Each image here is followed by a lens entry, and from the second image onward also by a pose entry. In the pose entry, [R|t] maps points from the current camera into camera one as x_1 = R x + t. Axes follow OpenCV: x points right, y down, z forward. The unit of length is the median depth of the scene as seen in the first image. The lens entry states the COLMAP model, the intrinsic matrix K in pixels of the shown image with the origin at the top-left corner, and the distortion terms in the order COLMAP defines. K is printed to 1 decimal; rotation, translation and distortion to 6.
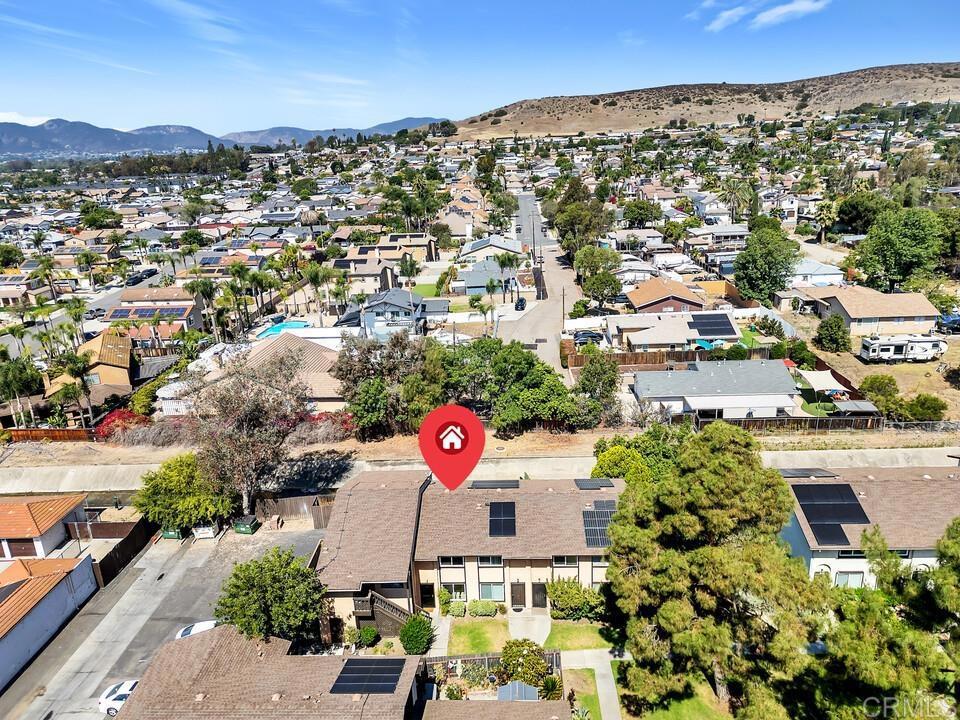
lens RADIAL K [[673.6, 0, 480.4], [0, 673.6, 360.4], [0, 0, 1]] dist [0.029315, 0.001354]
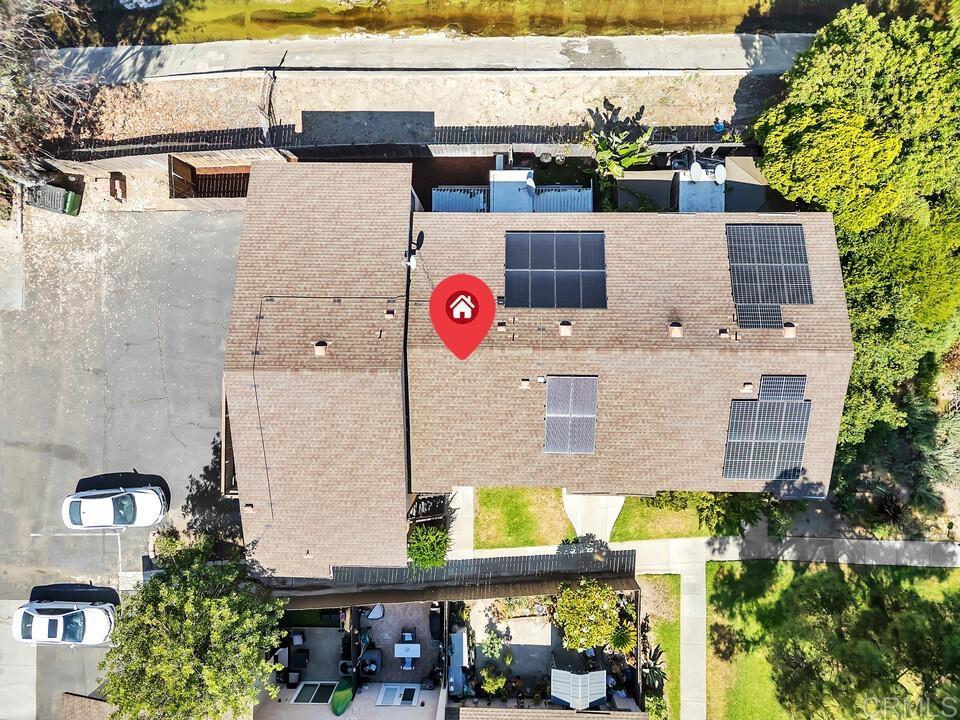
lens RADIAL K [[673.6, 0, 479.1], [0, 673.6, 360.1], [0, 0, 1]] dist [0.029315, 0.001354]
pose [[0.999322, -0.033666, 0.014930, -0.048373], [-0.003767, 0.309825, 0.950786, -0.292652], [-0.036634, -0.950197, 0.309488, 0.980218]]
